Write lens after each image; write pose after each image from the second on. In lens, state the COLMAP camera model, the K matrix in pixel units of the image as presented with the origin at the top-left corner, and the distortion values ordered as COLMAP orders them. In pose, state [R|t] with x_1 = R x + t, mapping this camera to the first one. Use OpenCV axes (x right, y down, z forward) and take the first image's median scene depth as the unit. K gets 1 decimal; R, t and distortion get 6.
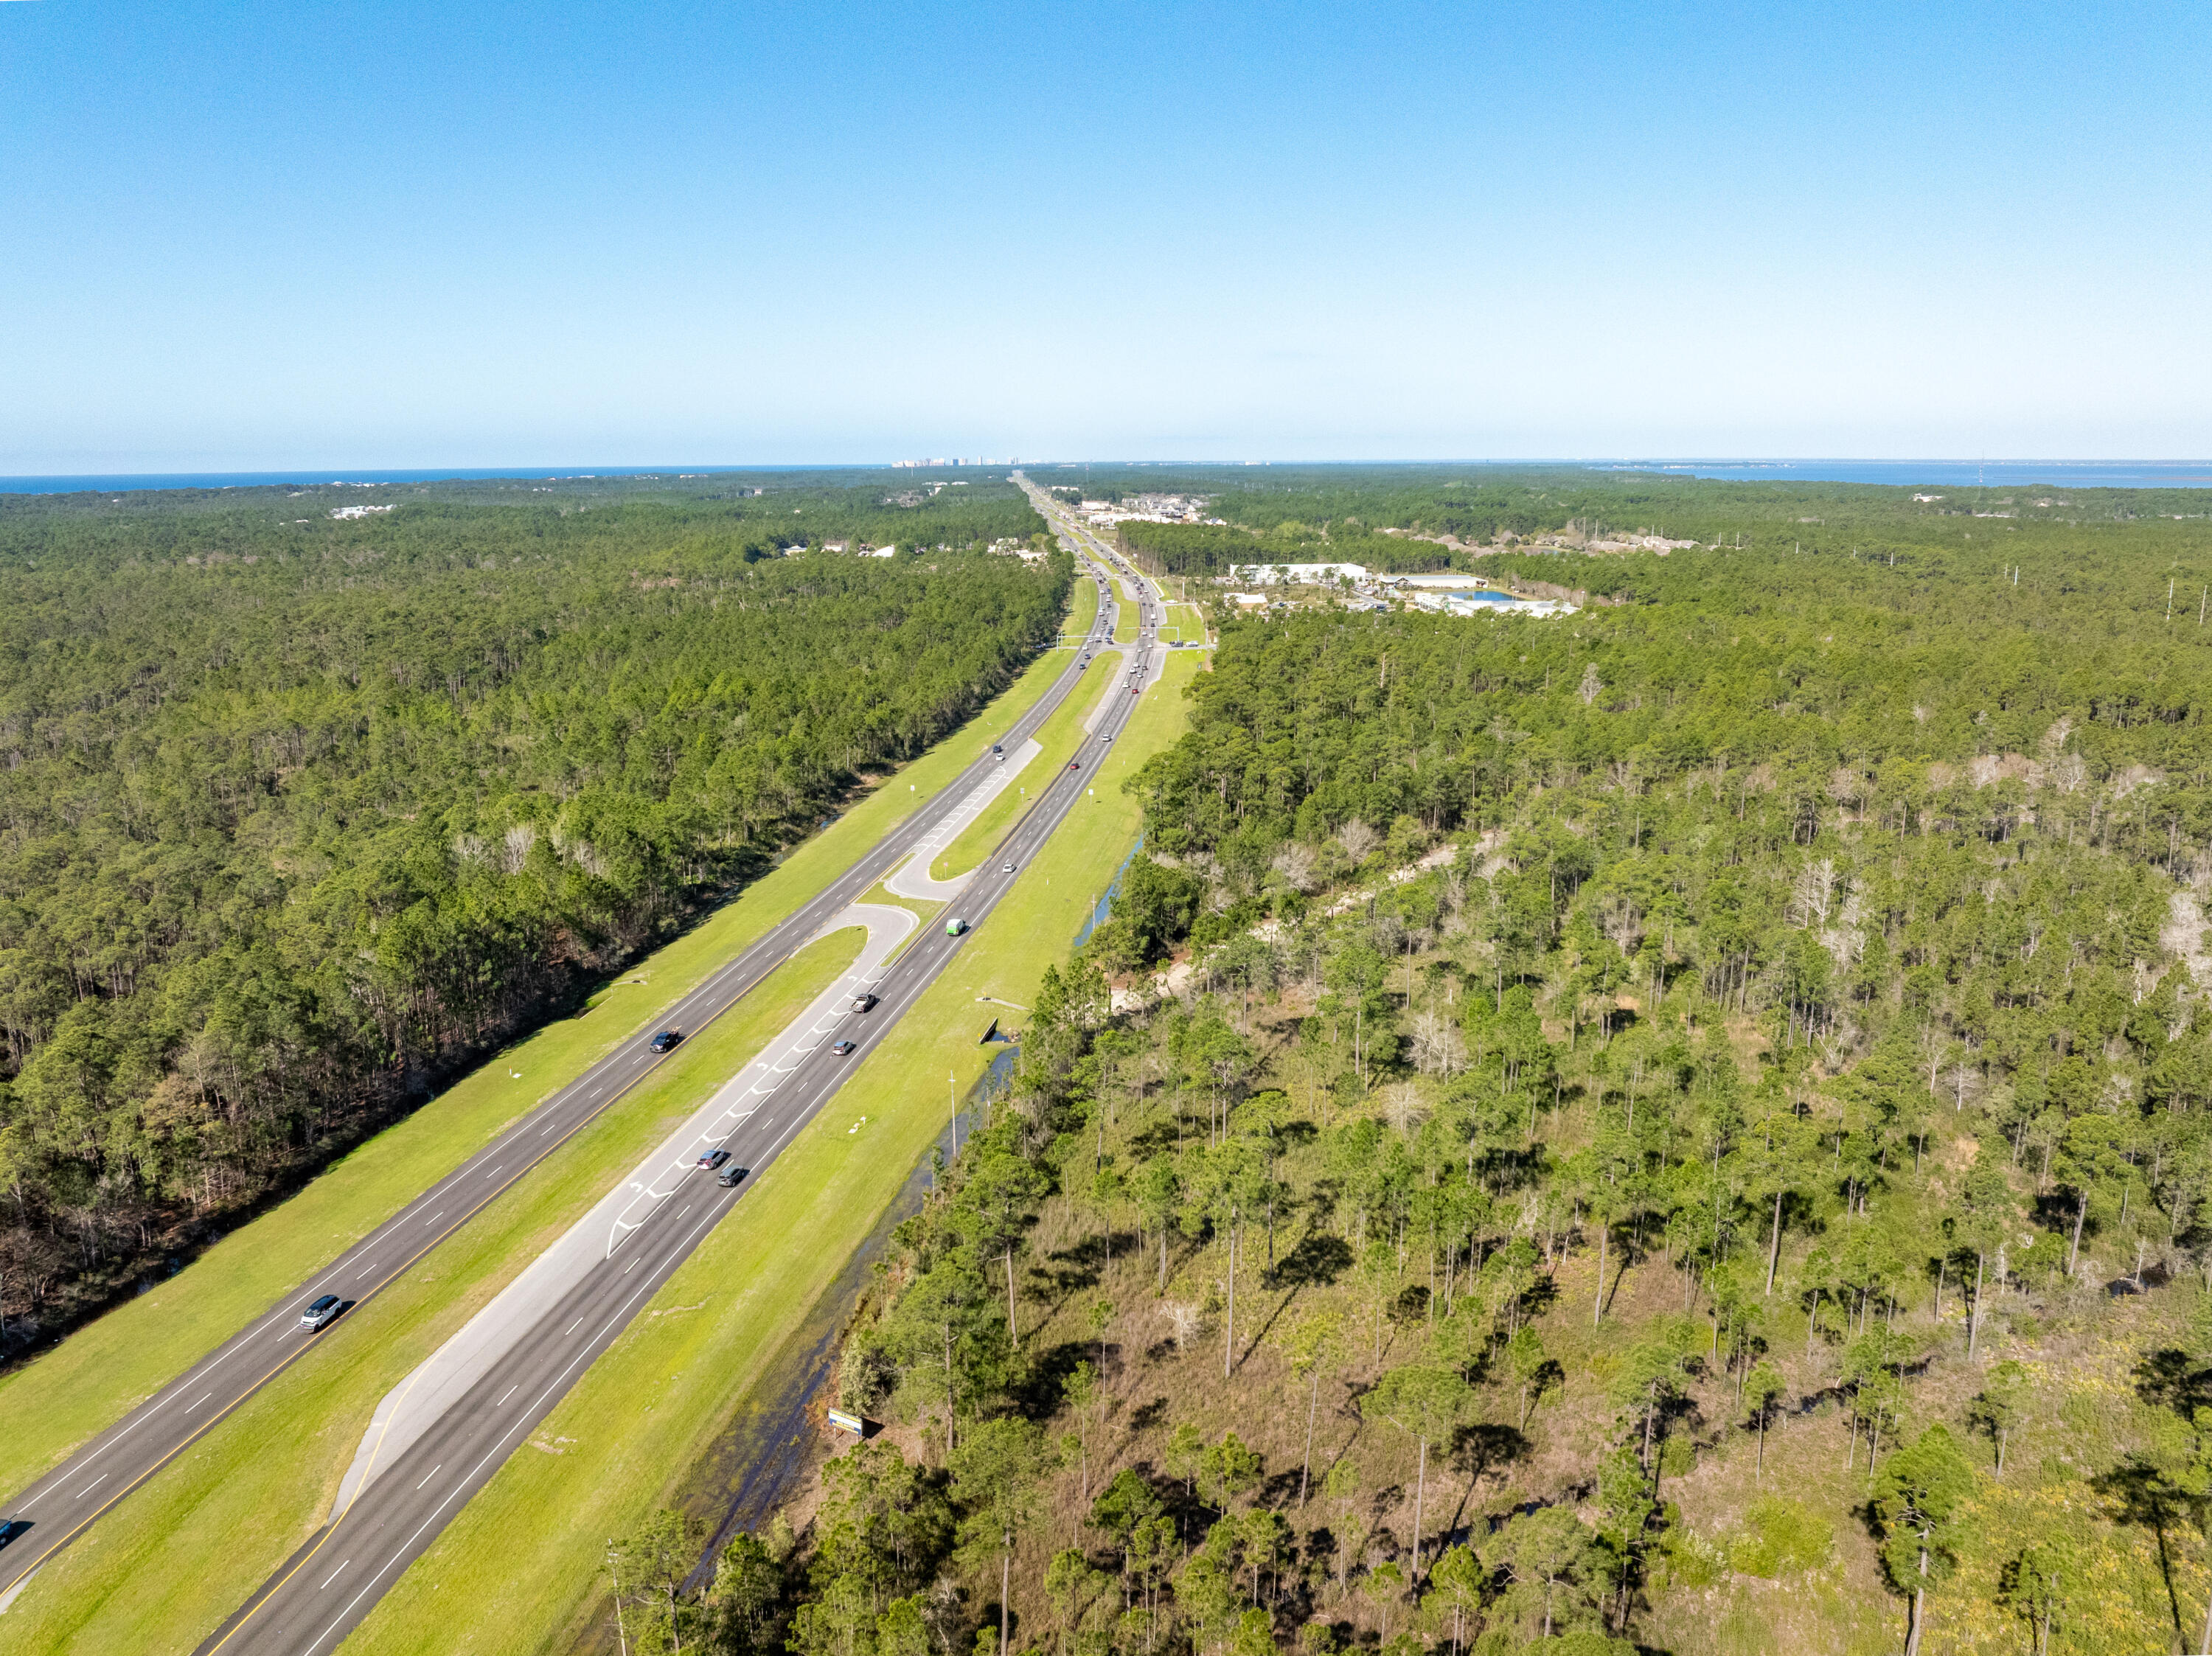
lens RADIAL K [[1593.1, 0, 1118.3], [0, 1593.1, 829.3], [0, 0, 1]] dist [-0.038182, 0.007249]
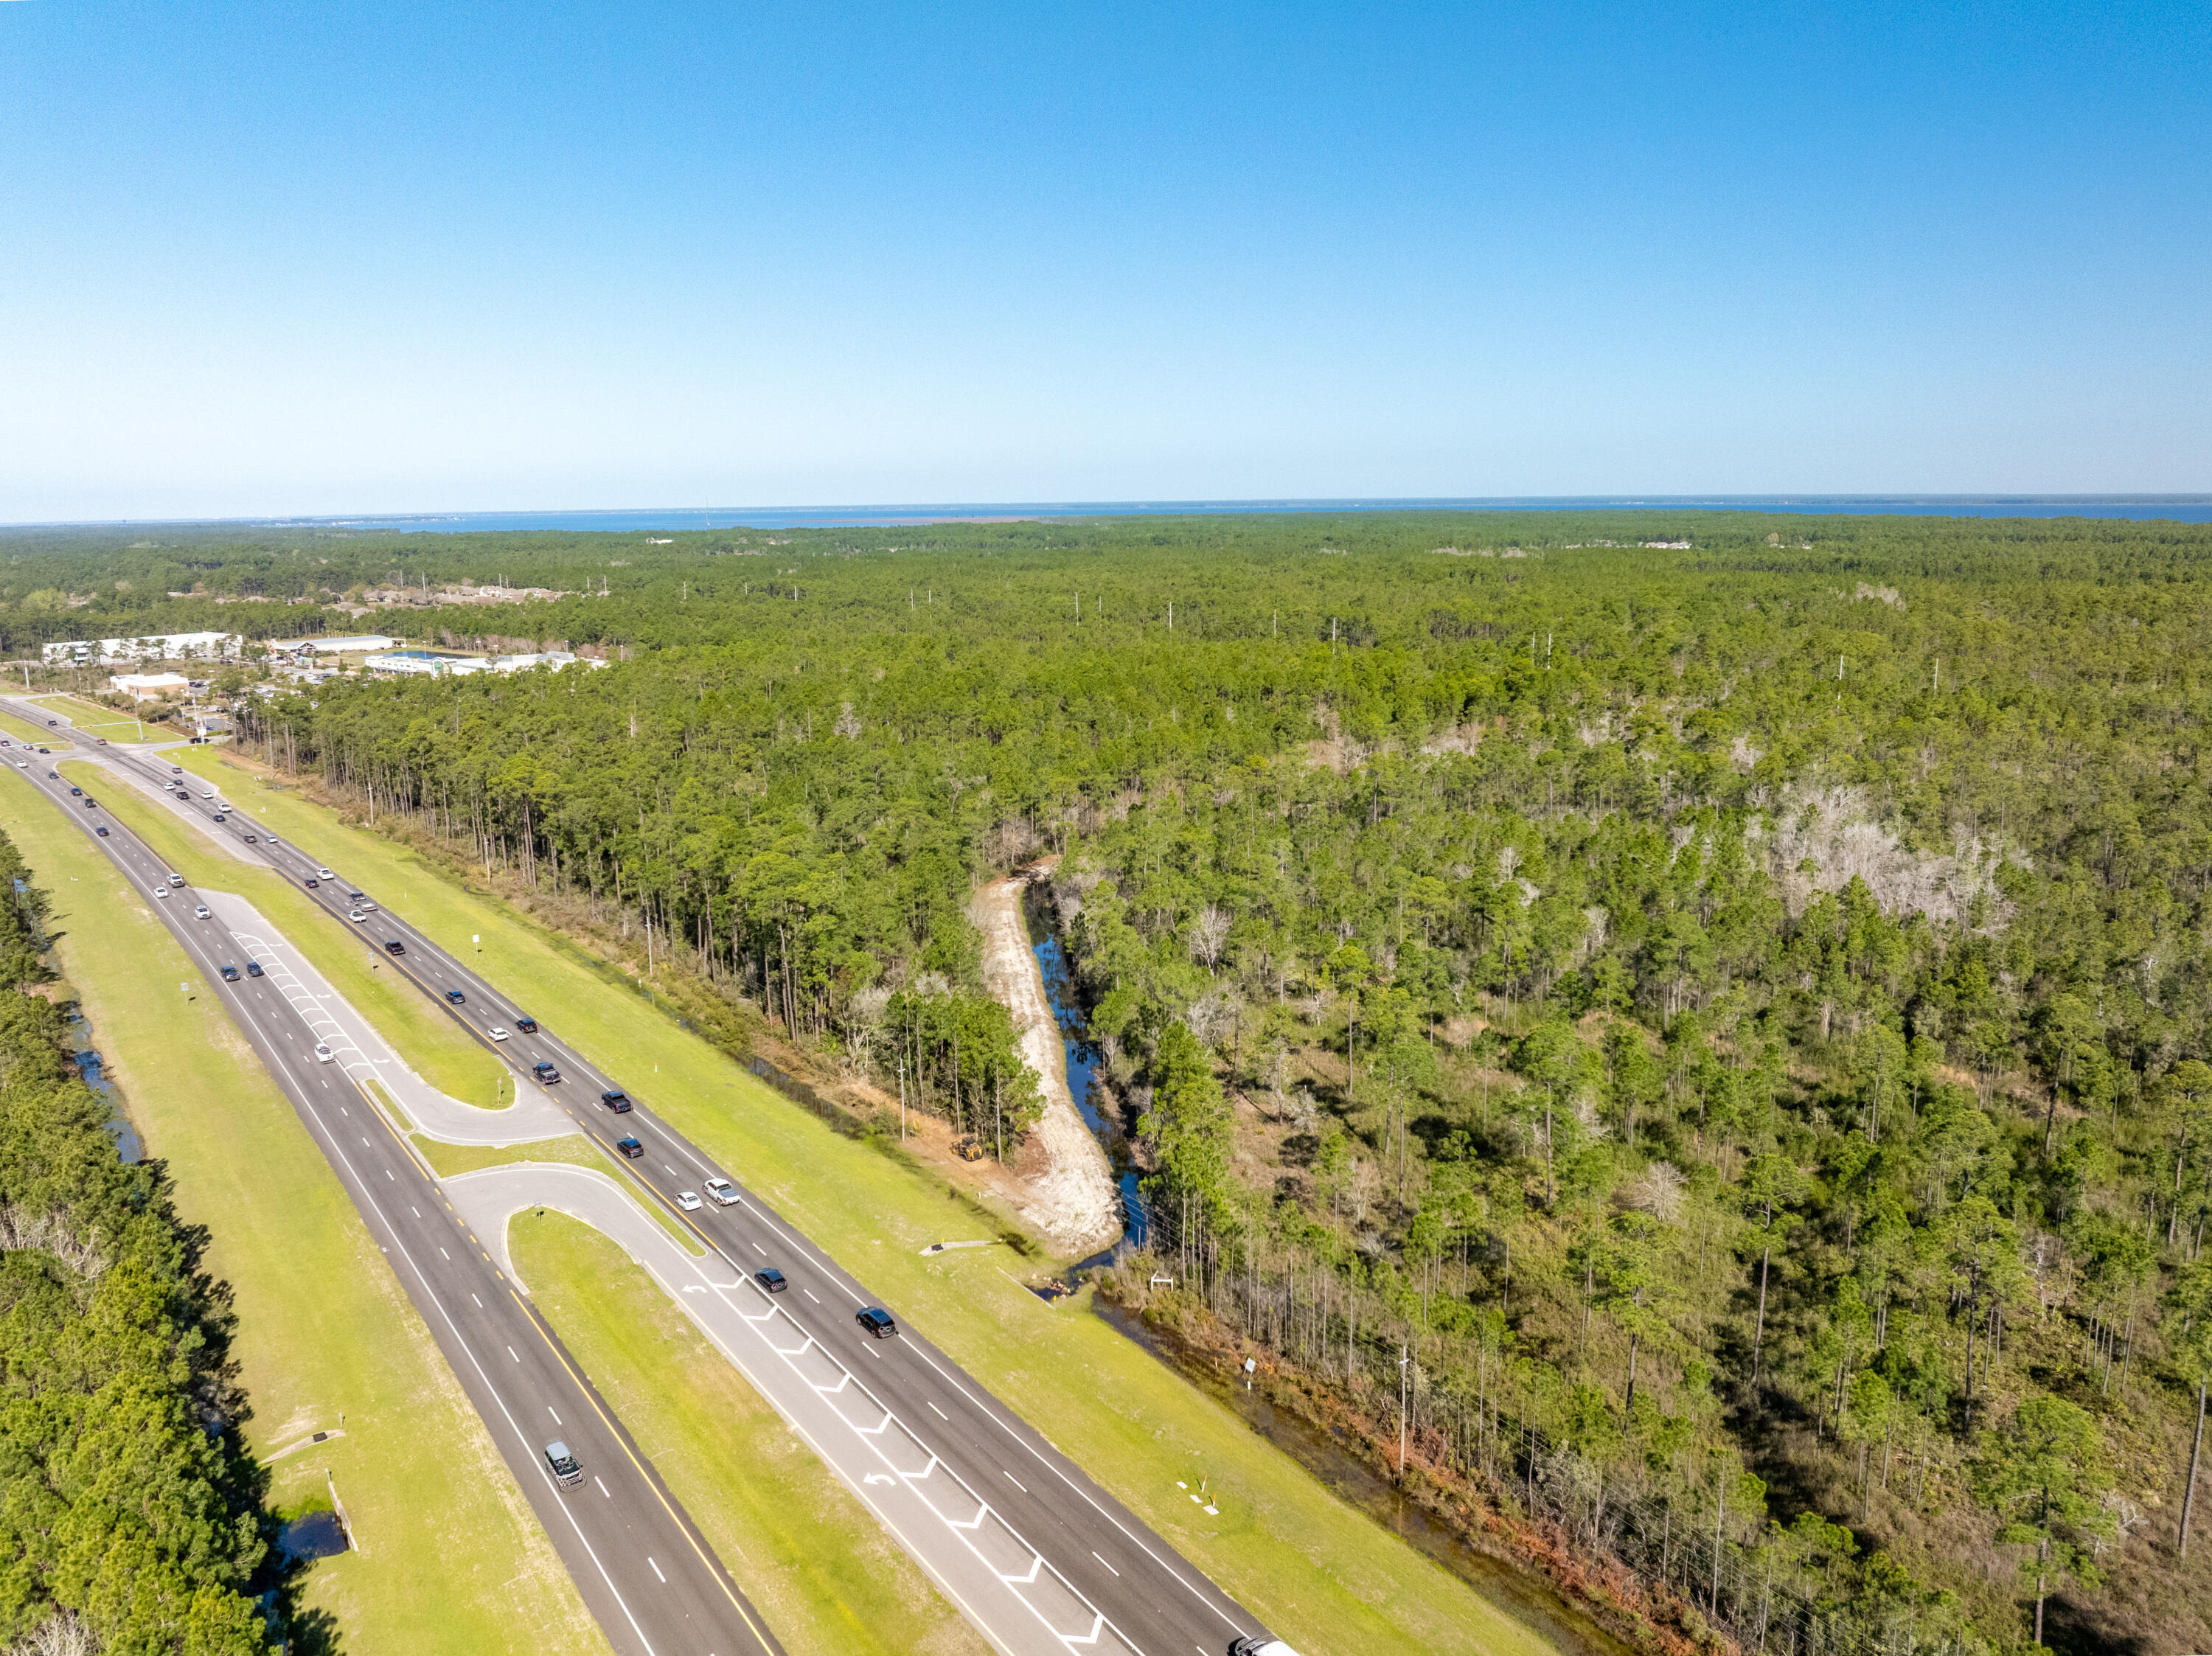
lens RADIAL K [[1593.1, 0, 1109.7], [0, 1593.1, 821.2], [0, 0, 1]] dist [-0.038182, 0.007249]
pose [[0.705291, -0.142574, 0.694433, -0.076359], [0.169001, 0.985140, 0.030615, -0.012343], [-0.688479, 0.095767, 0.718905, 0.075782]]
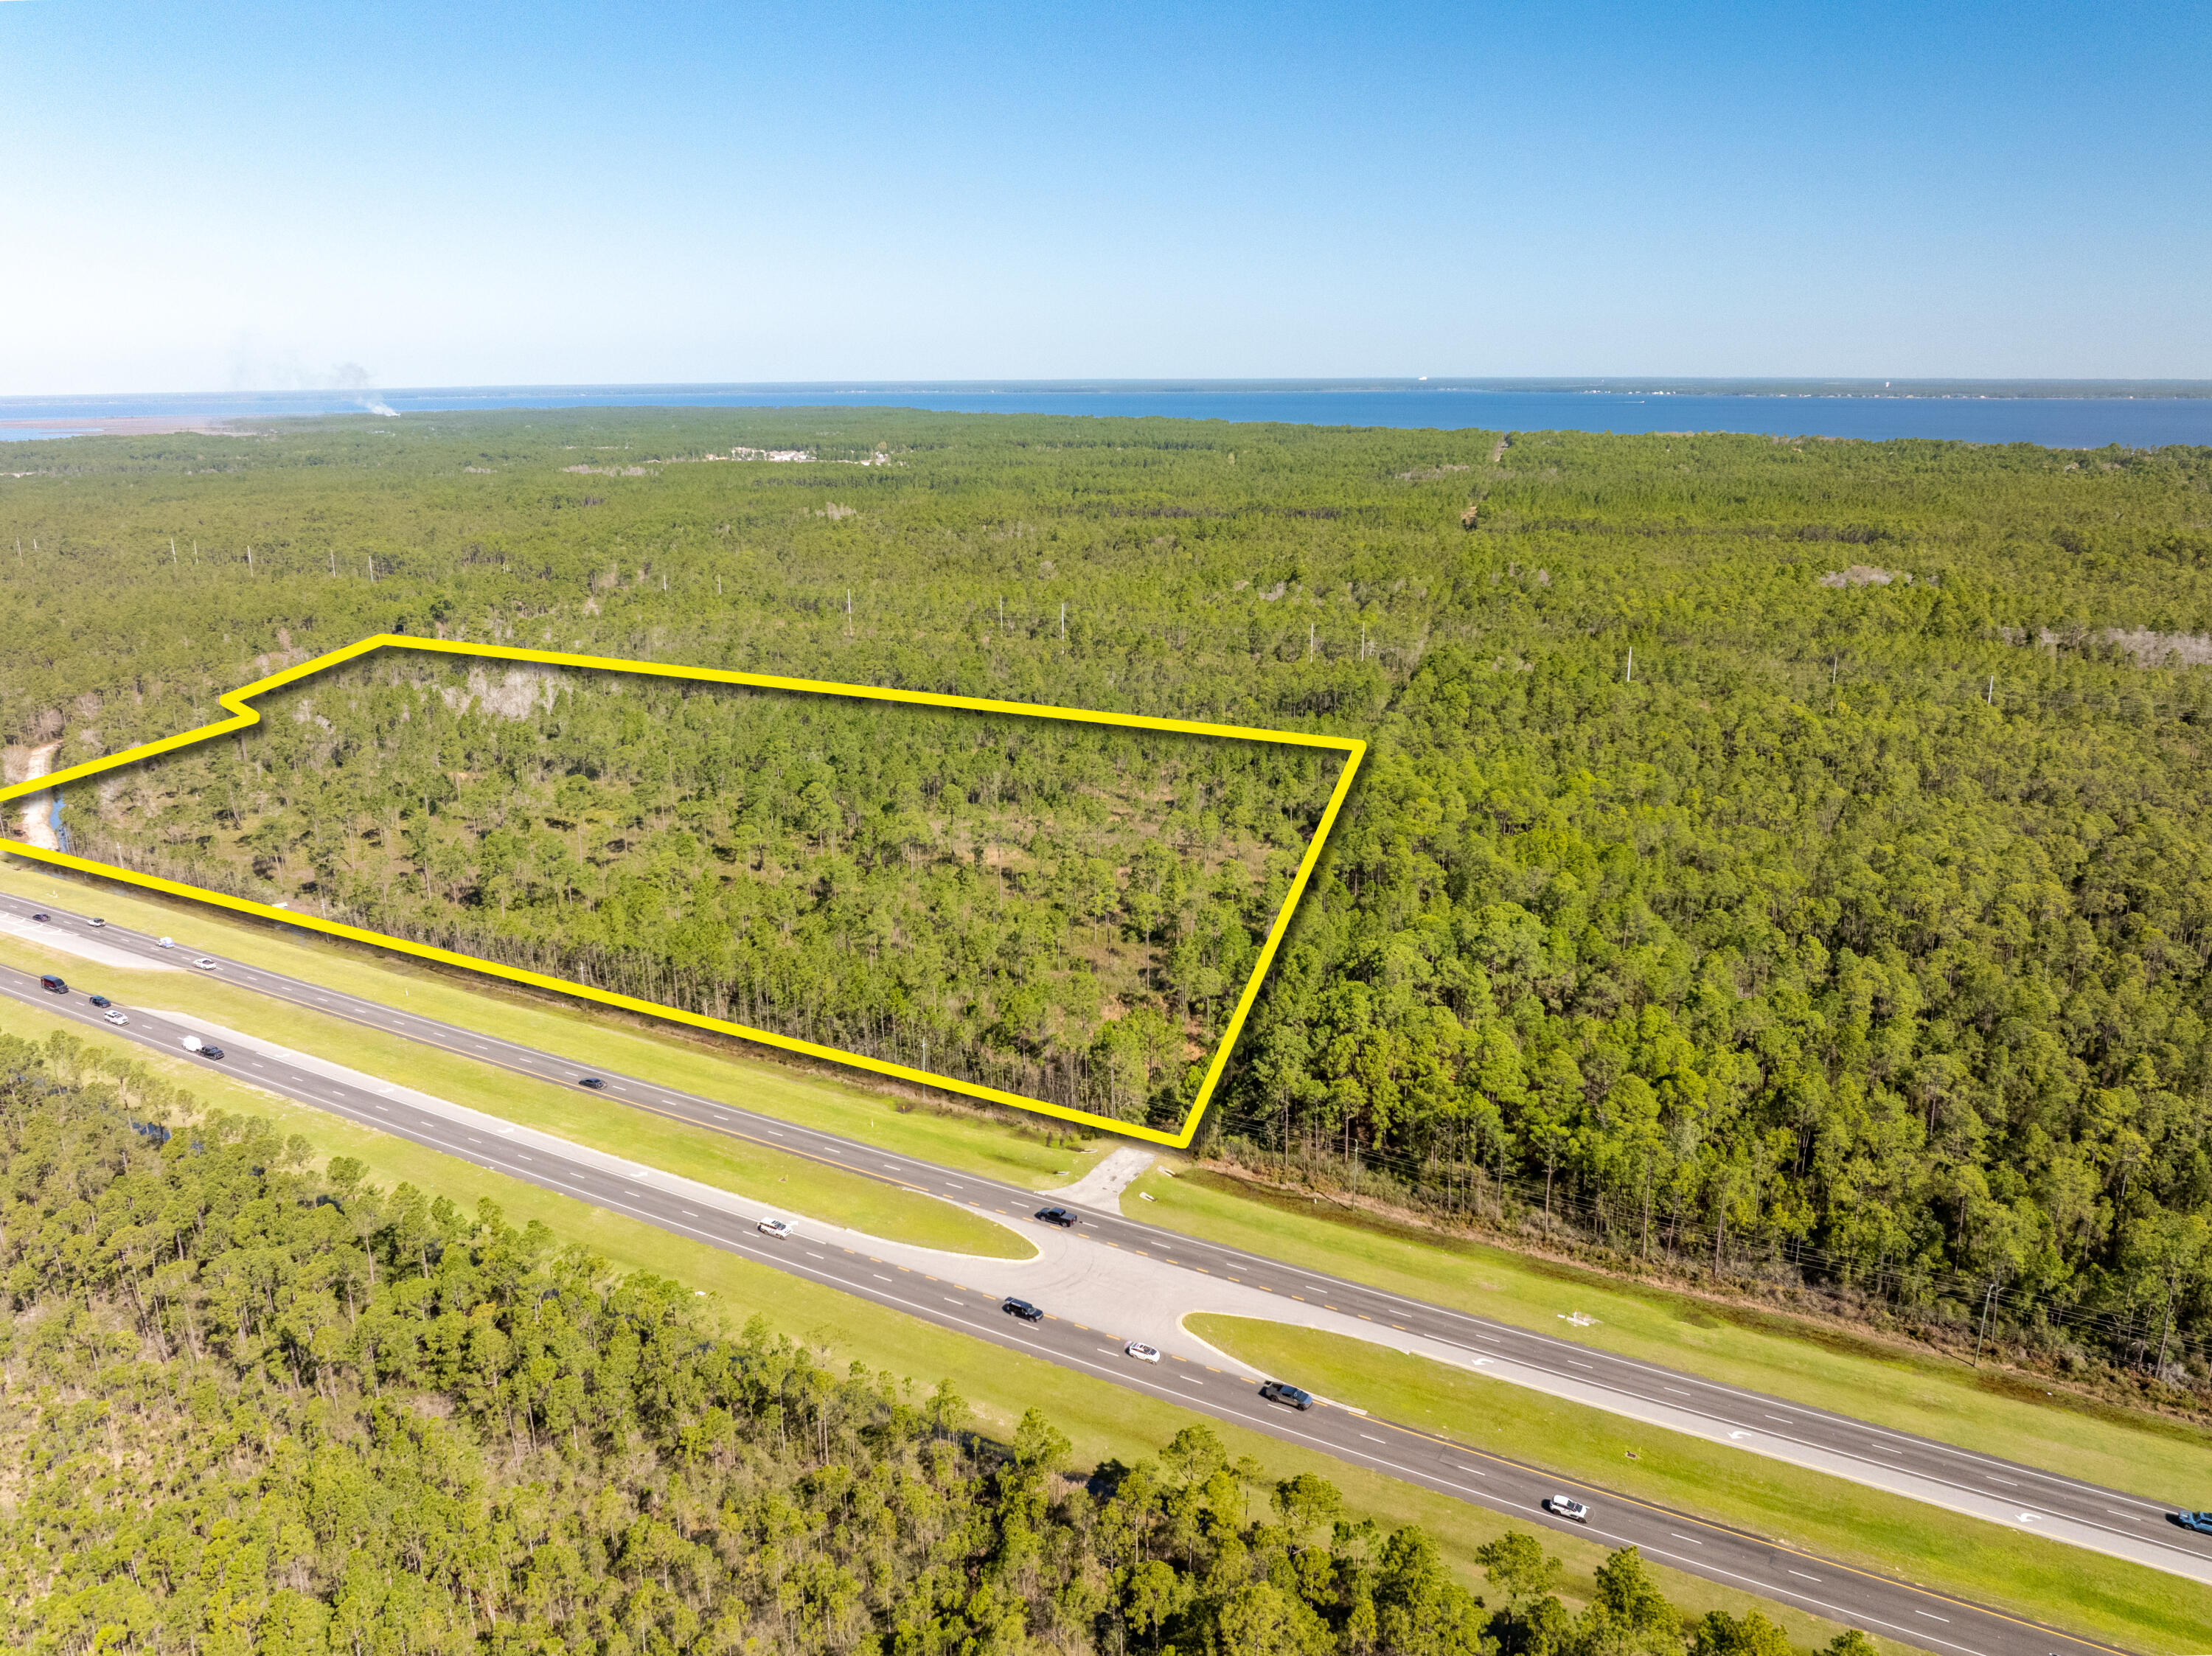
lens RADIAL K [[1593.1, 0, 1111.6], [0, 1593.1, 831.9], [0, 0, 1]] dist [-0.038182, 0.007249]
pose [[0.323727, -0.257535, 0.910427, -0.201131], [0.220374, 0.956302, 0.192152, 0.003049], [-0.920128, 0.138429, 0.366335, -0.126300]]
